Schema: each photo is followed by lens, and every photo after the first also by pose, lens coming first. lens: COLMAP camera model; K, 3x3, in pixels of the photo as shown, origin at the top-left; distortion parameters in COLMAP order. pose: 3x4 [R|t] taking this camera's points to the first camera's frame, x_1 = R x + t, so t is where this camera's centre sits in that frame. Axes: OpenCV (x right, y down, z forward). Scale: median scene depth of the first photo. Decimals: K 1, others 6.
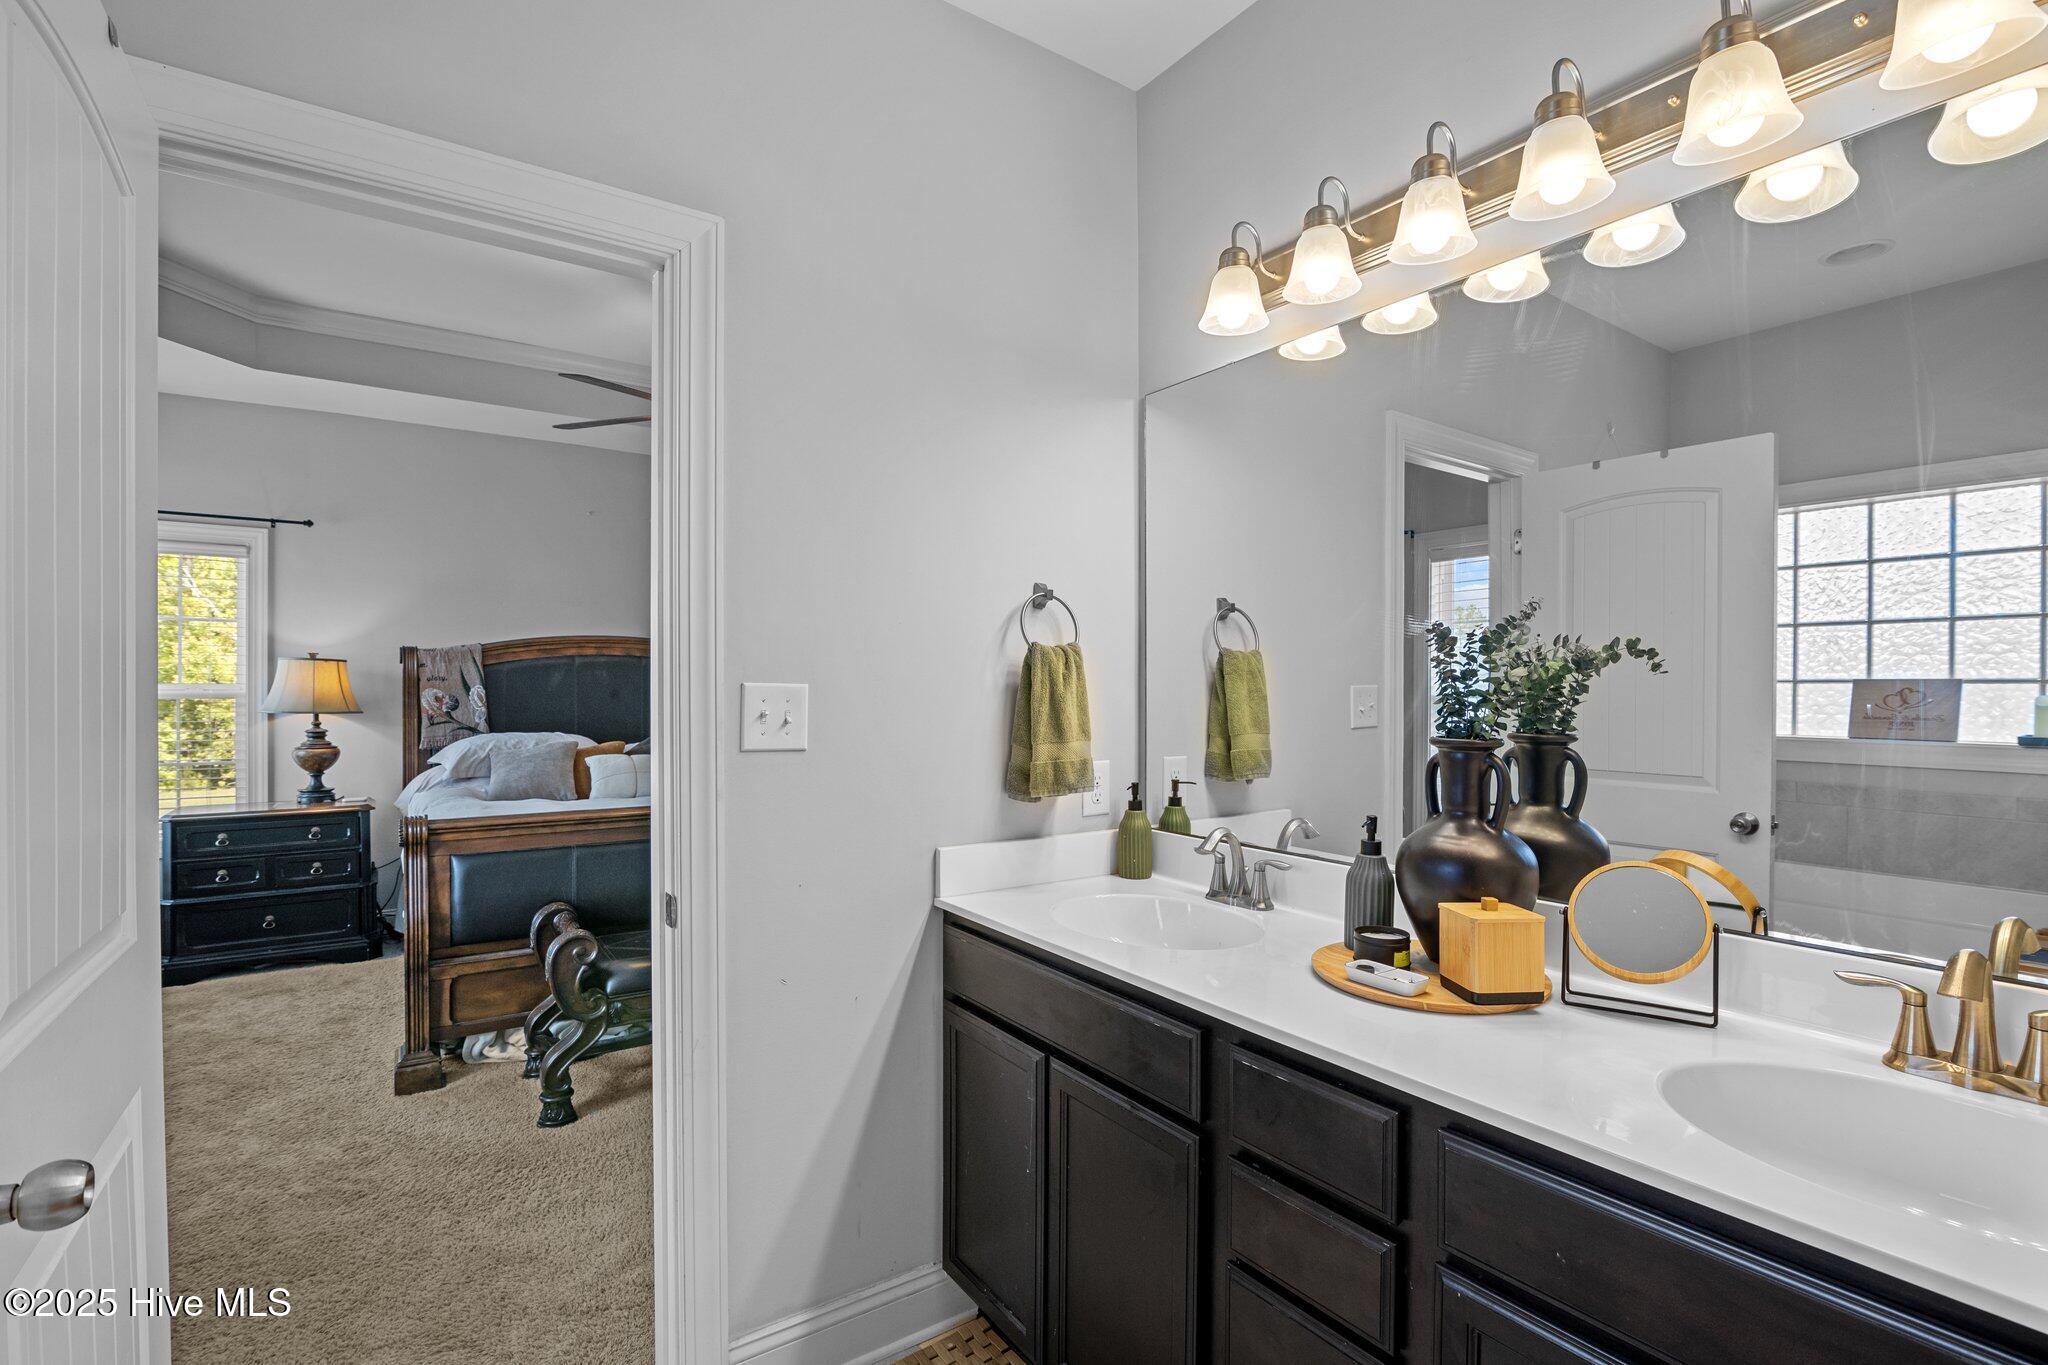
lens RADIAL K [[951.9, 0, 1025.4], [0, 951.9, 669.0], [0, 0, 1]] dist [-0.021230, 0.001632]
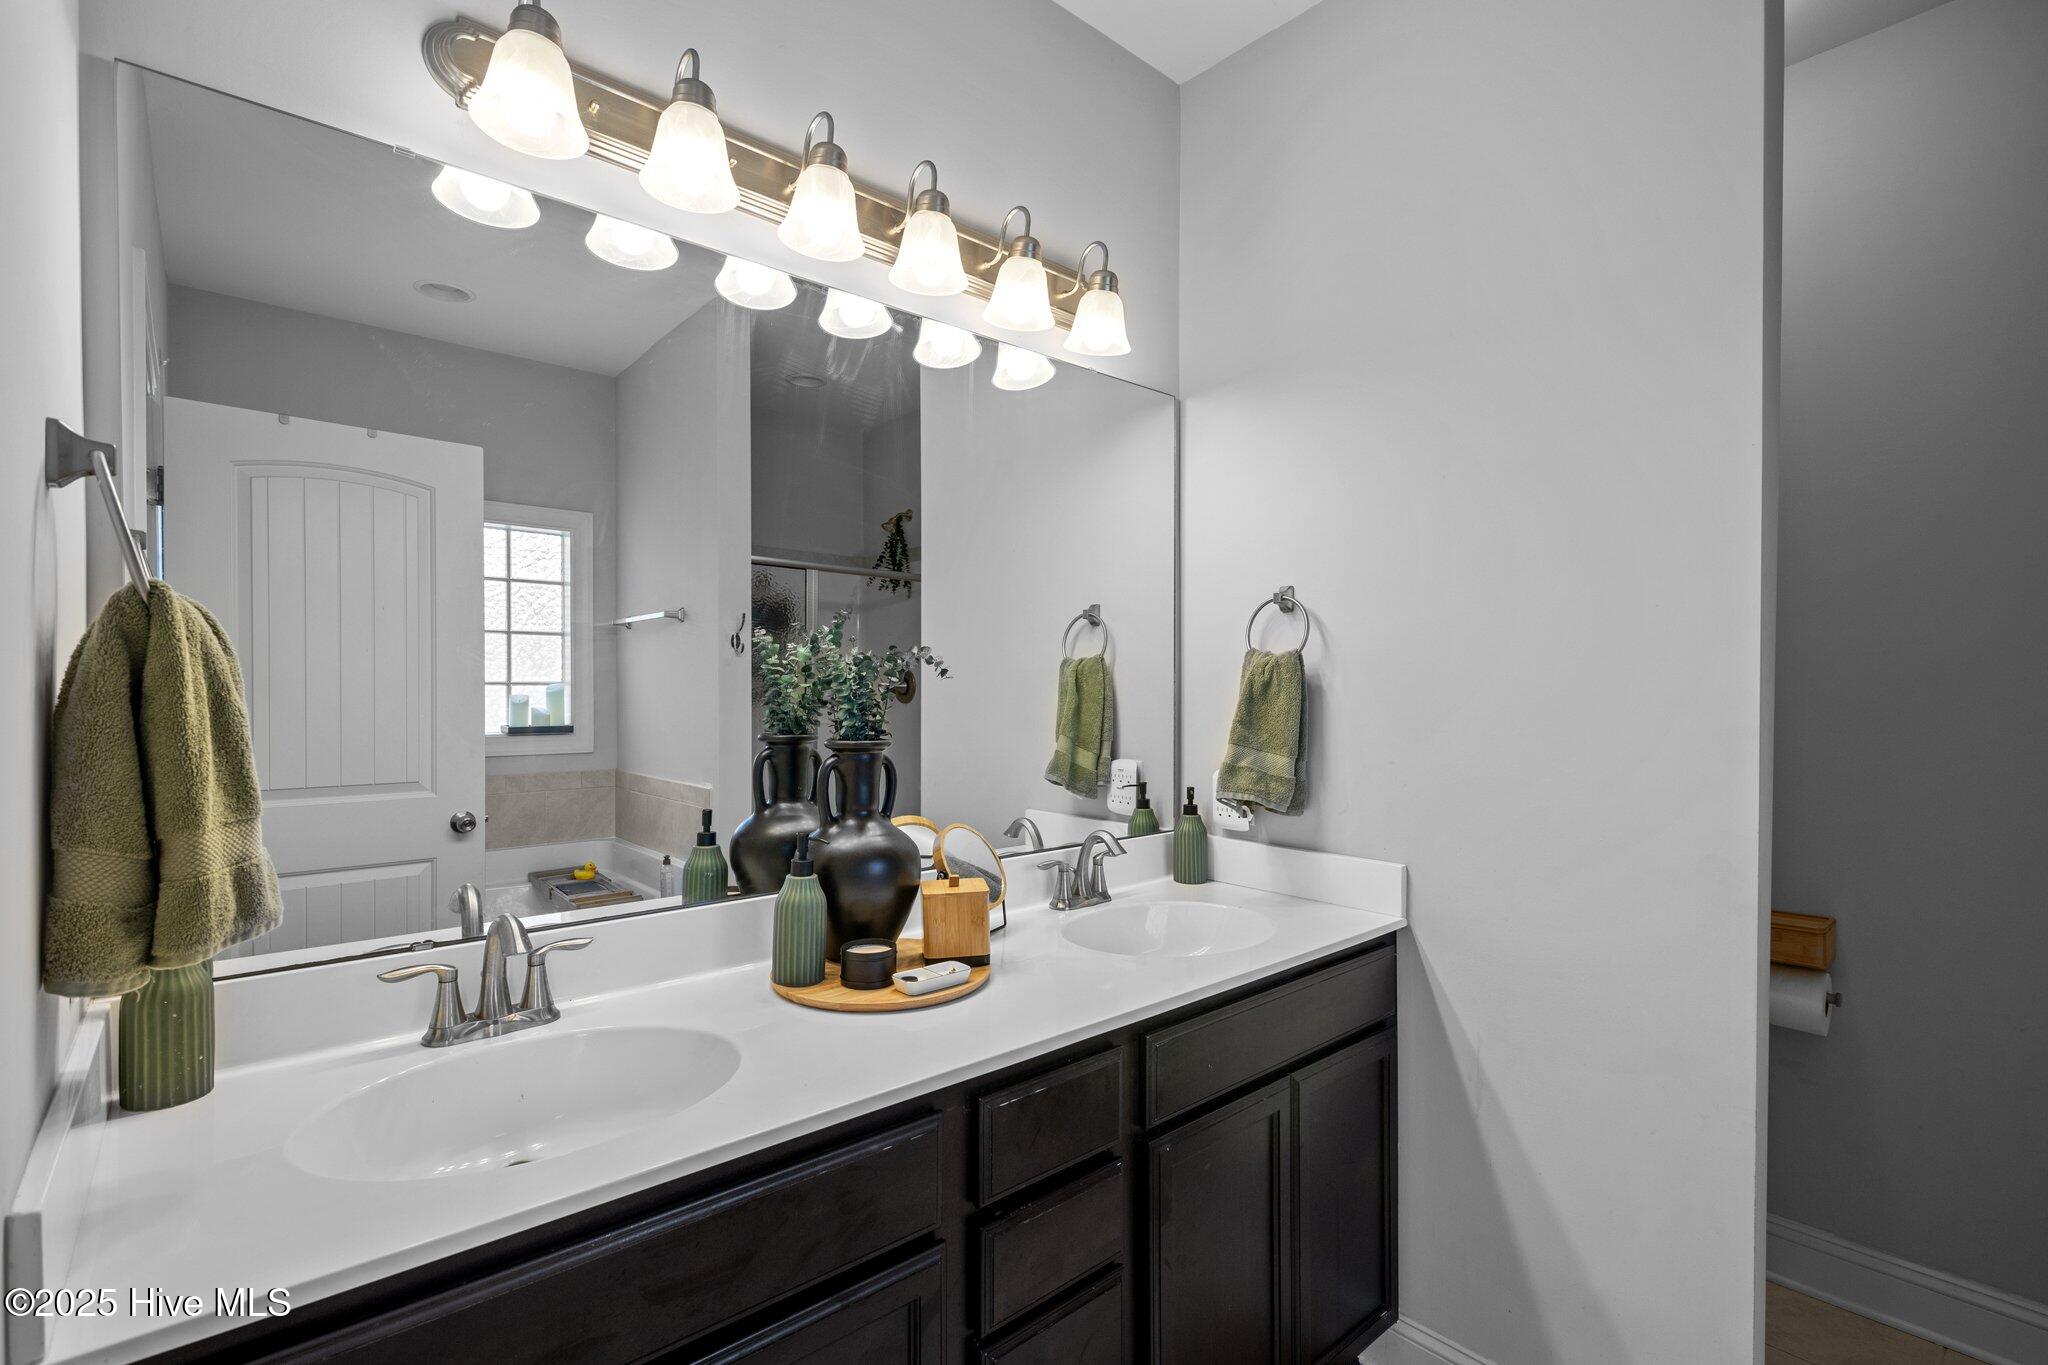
lens RADIAL K [[930.5, 0, 1016.0], [0, 930.5, 694.6], [0, 0, 1]] dist [-0.014122, 0.000176]
pose [[-0.123902, -0.006692, 0.992272, -0.323851], [-0.021661, 0.999757, 0.004038, 0.008705], [-0.992058, -0.020993, -0.124016, 0.549546]]
